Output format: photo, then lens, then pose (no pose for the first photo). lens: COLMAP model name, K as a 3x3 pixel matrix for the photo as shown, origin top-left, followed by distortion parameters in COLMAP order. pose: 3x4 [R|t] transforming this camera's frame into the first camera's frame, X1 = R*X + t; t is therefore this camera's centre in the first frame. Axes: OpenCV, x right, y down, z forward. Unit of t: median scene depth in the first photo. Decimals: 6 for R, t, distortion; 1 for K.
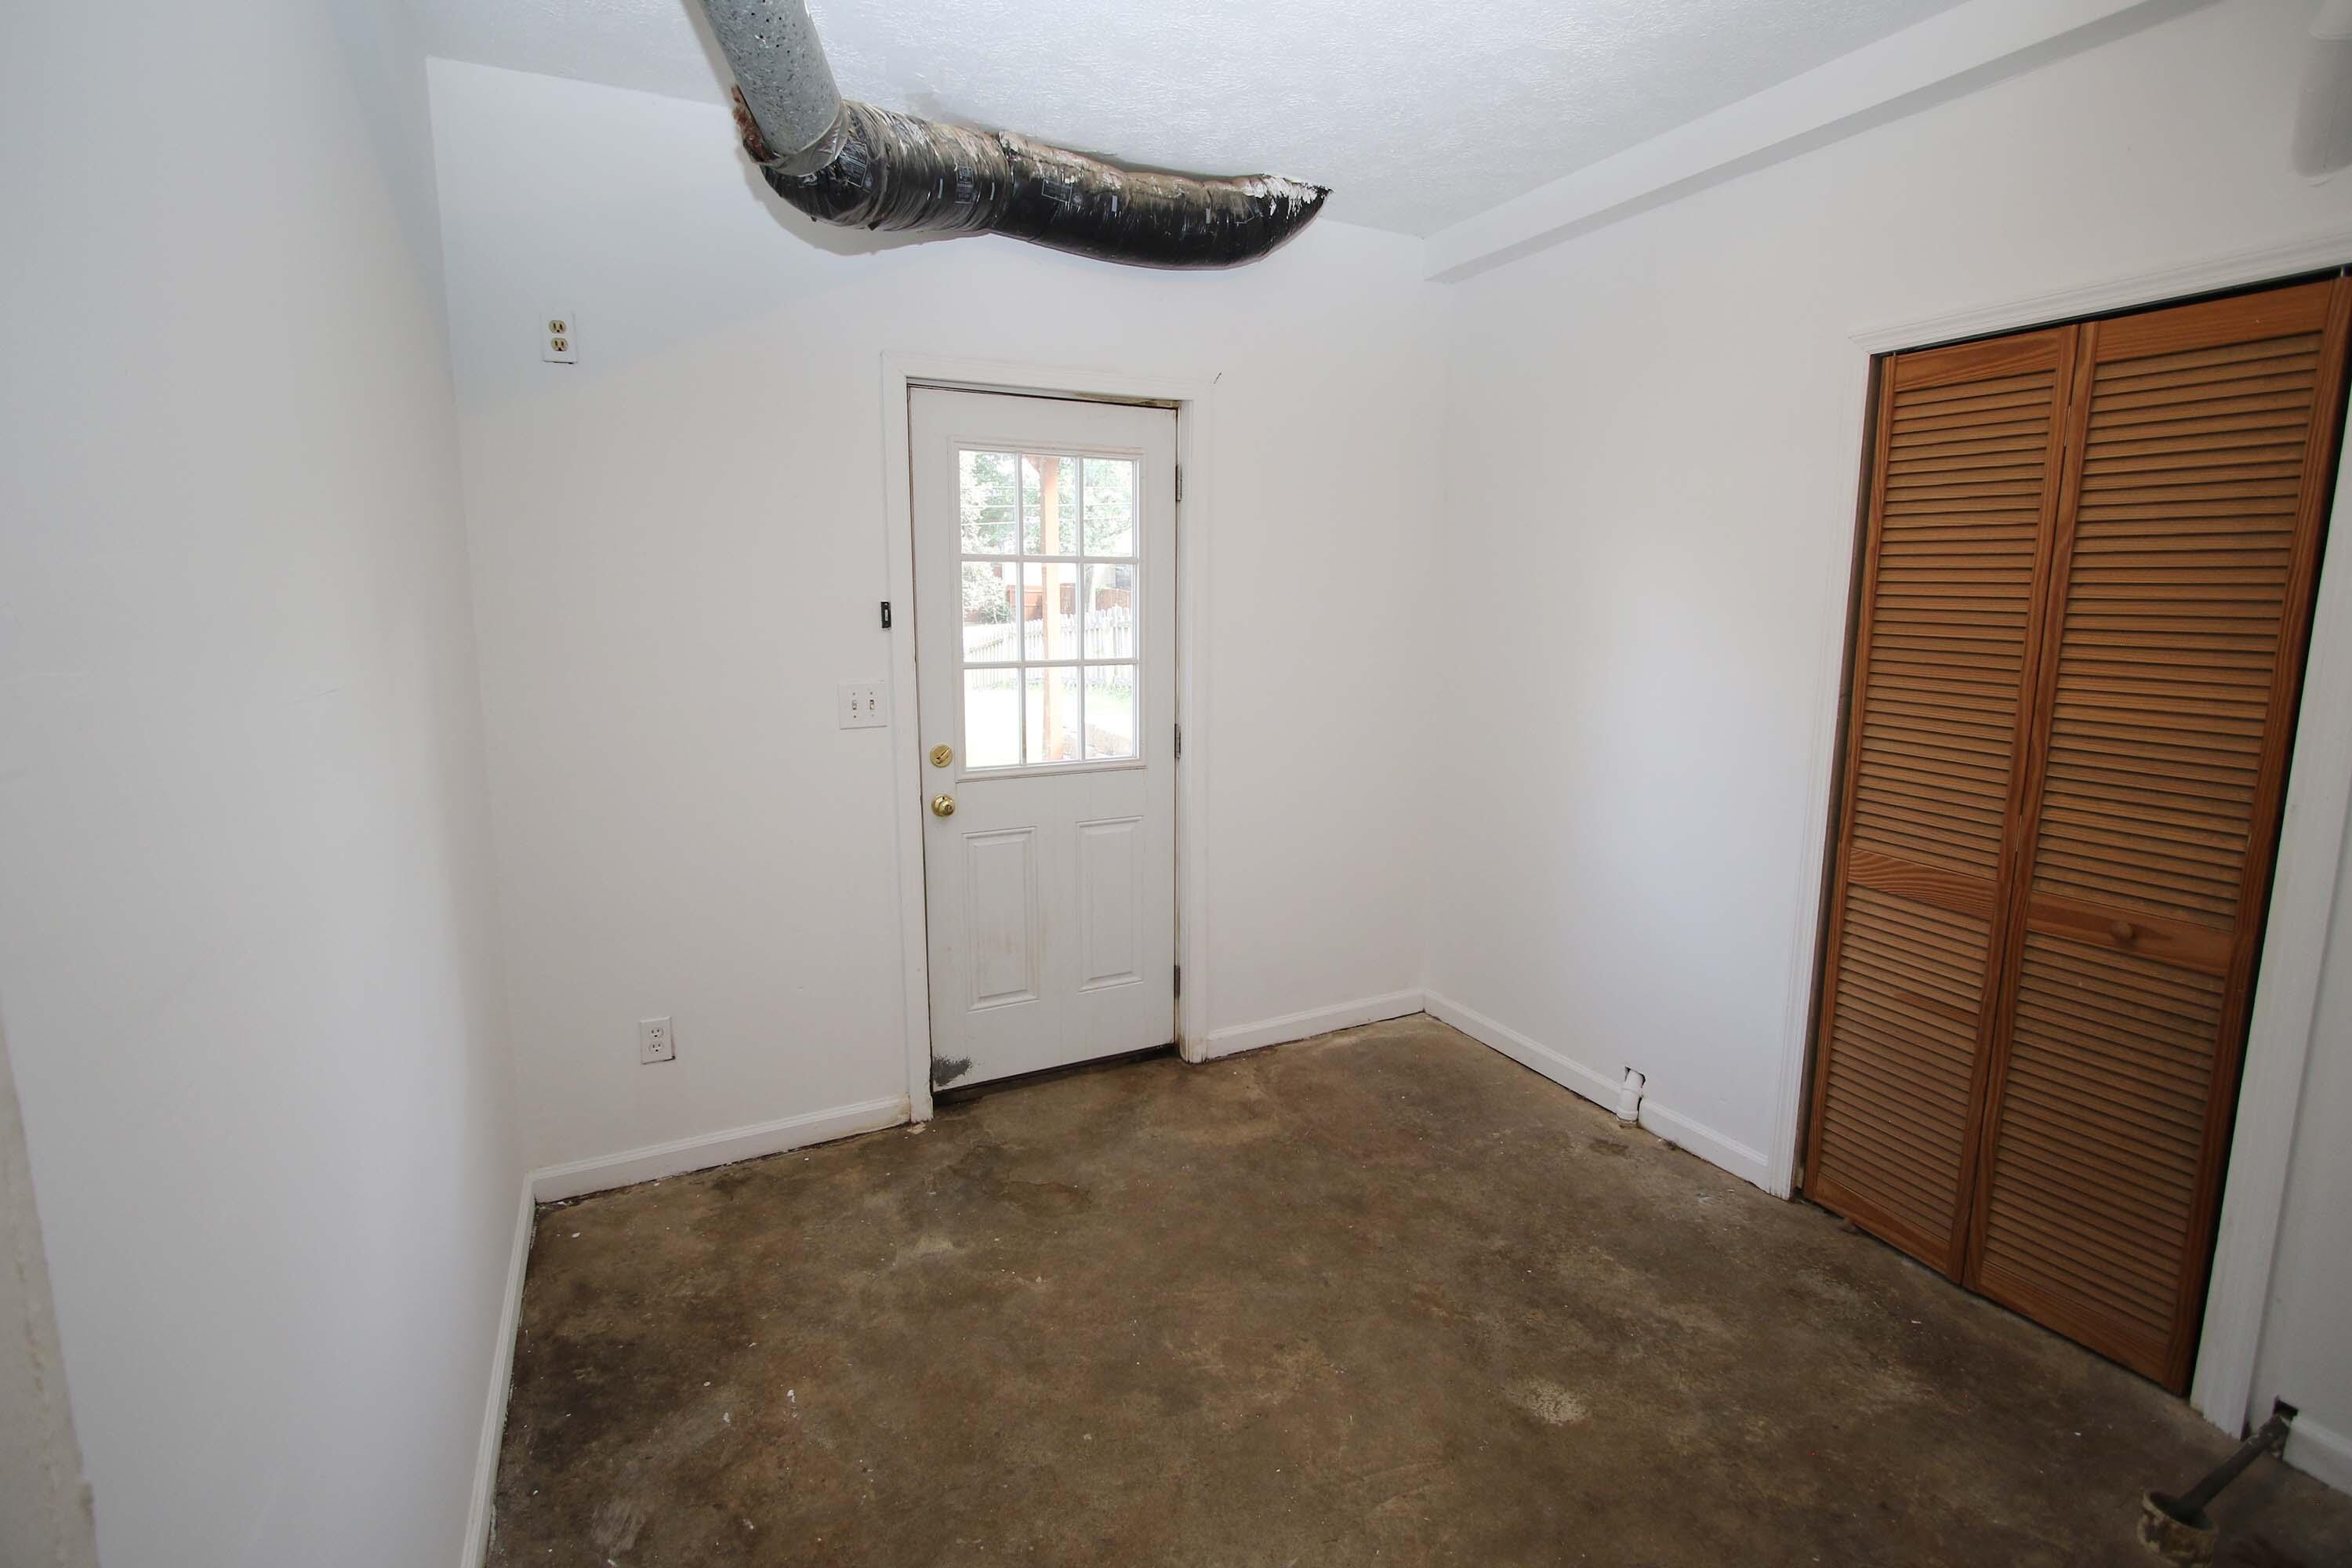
lens RADIAL K [[1082.4, 0, 1178.6], [0, 1082.4, 787.7], [0, 0, 1]] dist [-0.002509, -0.000255]
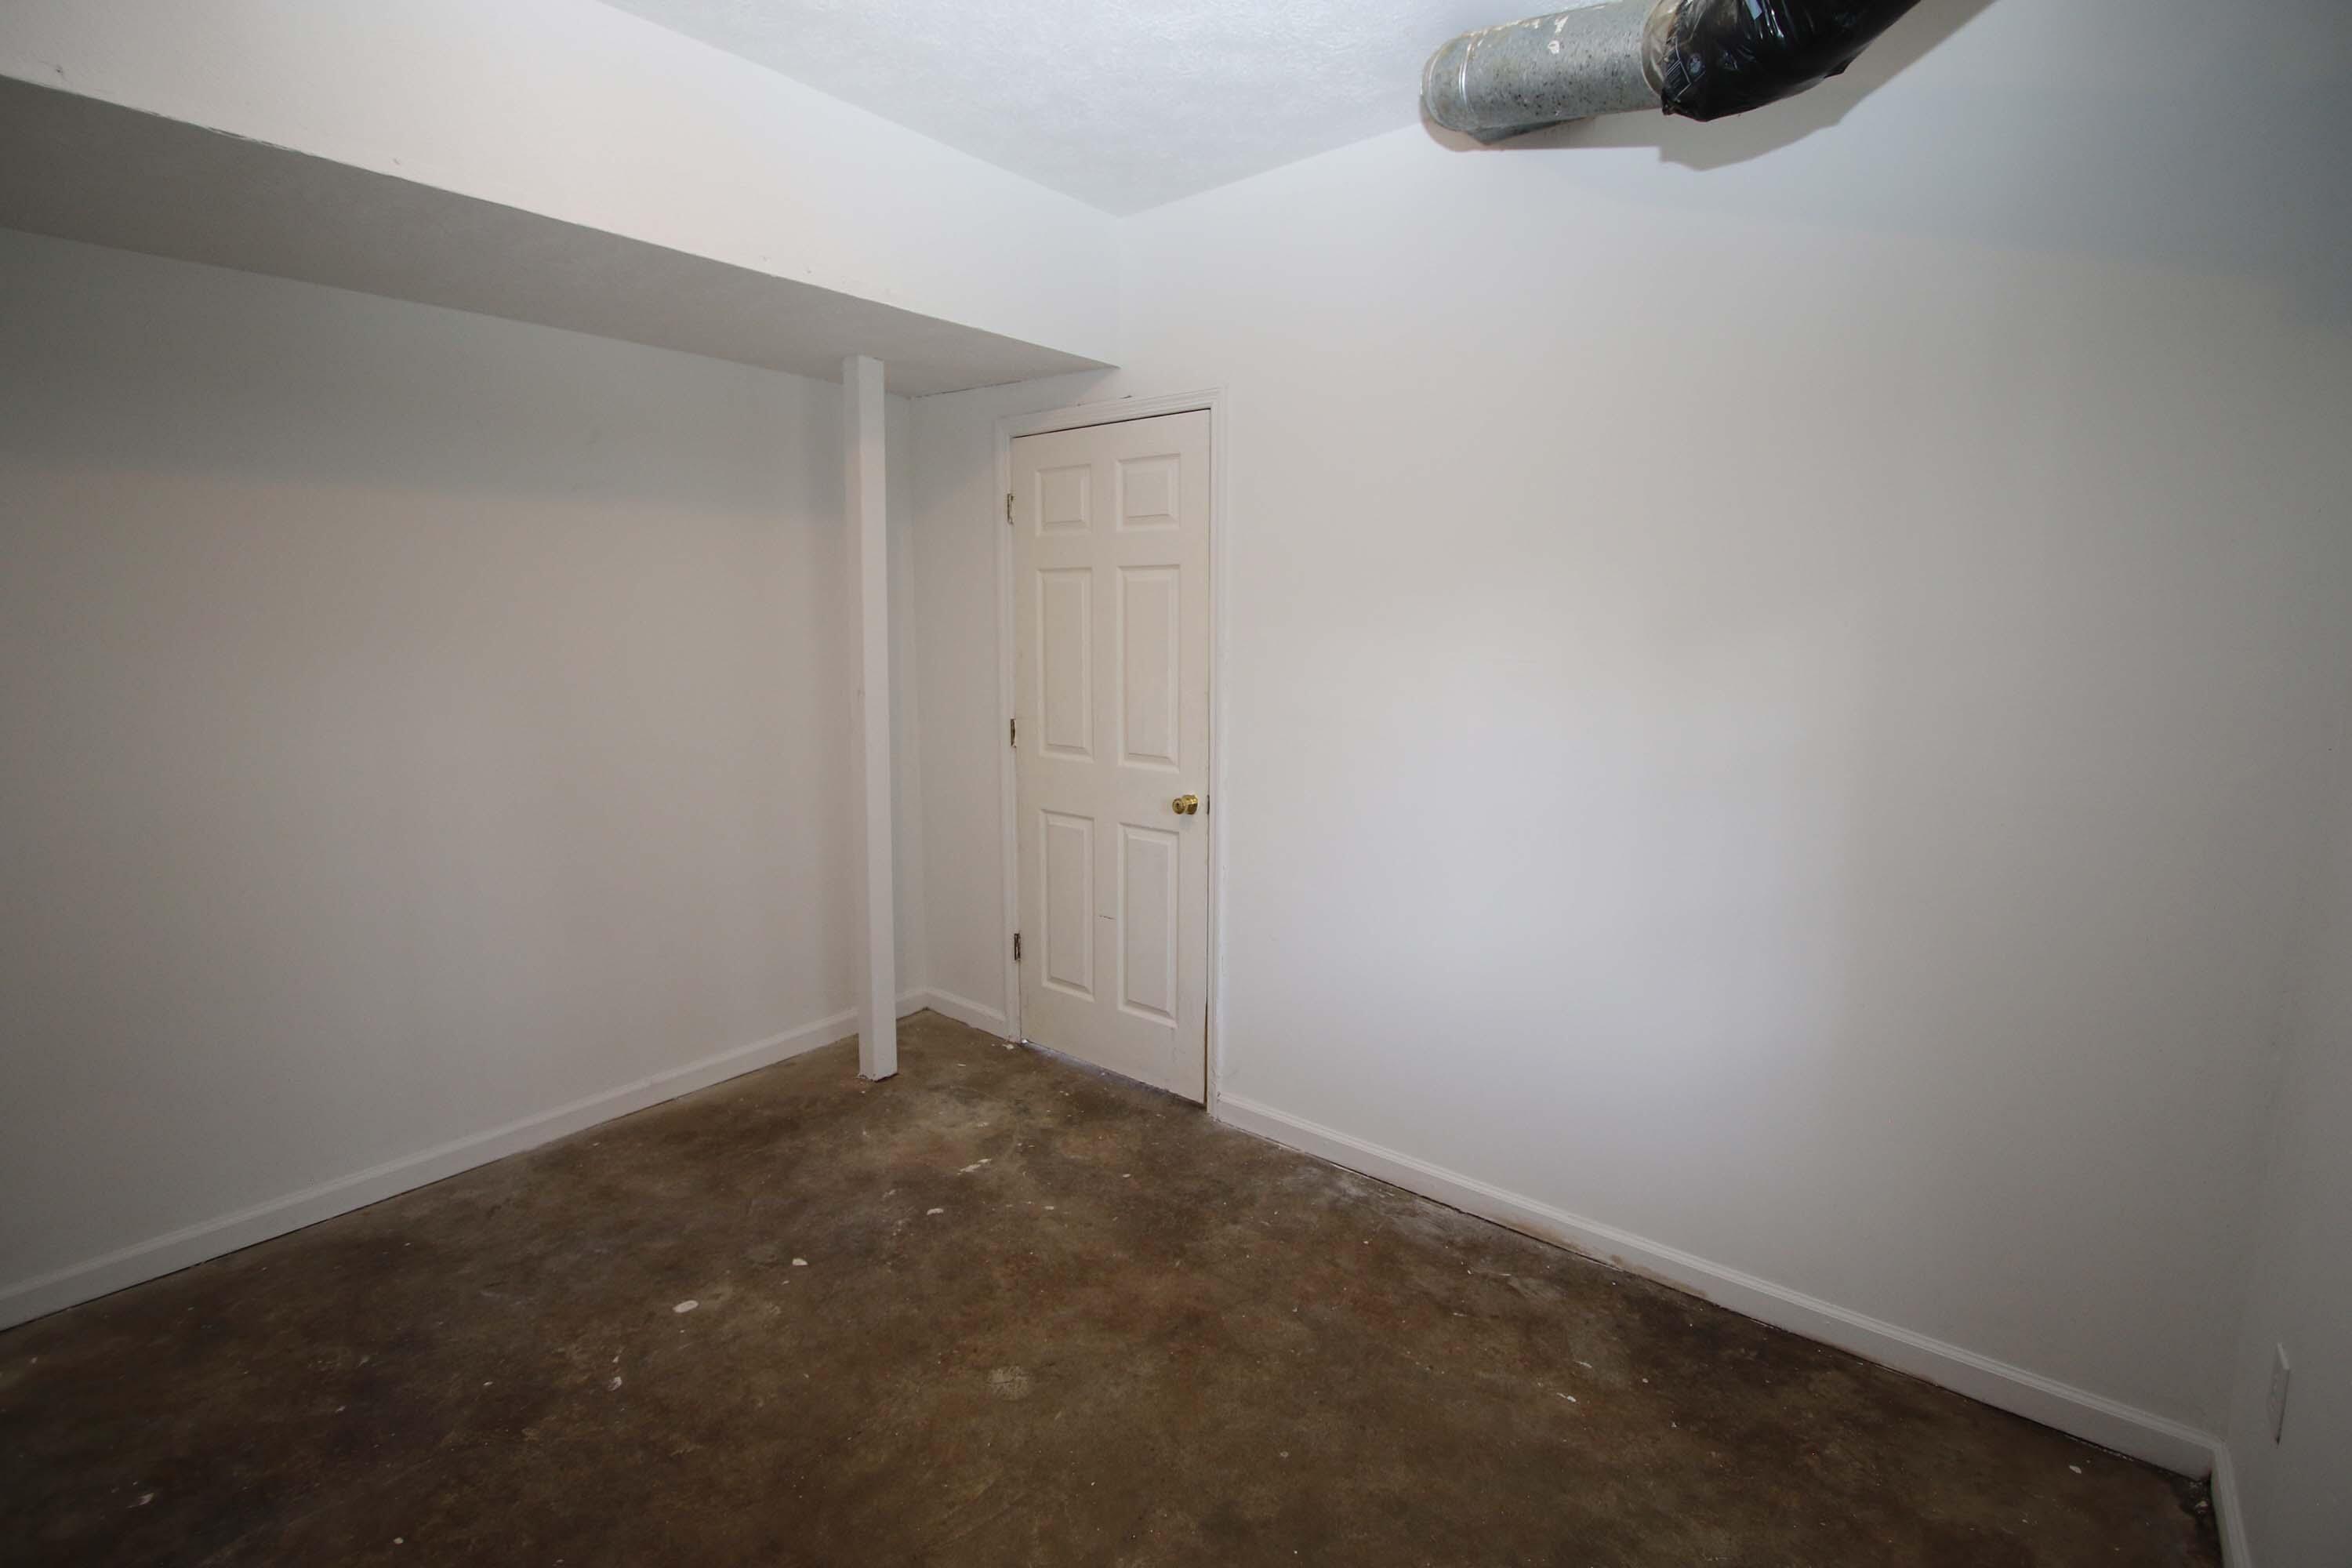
lens RADIAL K [[1082.4, 0, 1168.0], [0, 1082.4, 789.5], [0, 0, 1]] dist [-0.002509, -0.000255]
pose [[-0.919430, 0.059174, -0.388776, 0.365928], [-0.074634, 0.944390, 0.320245, -0.288557], [0.386106, 0.323459, -0.863884, 1.625399]]
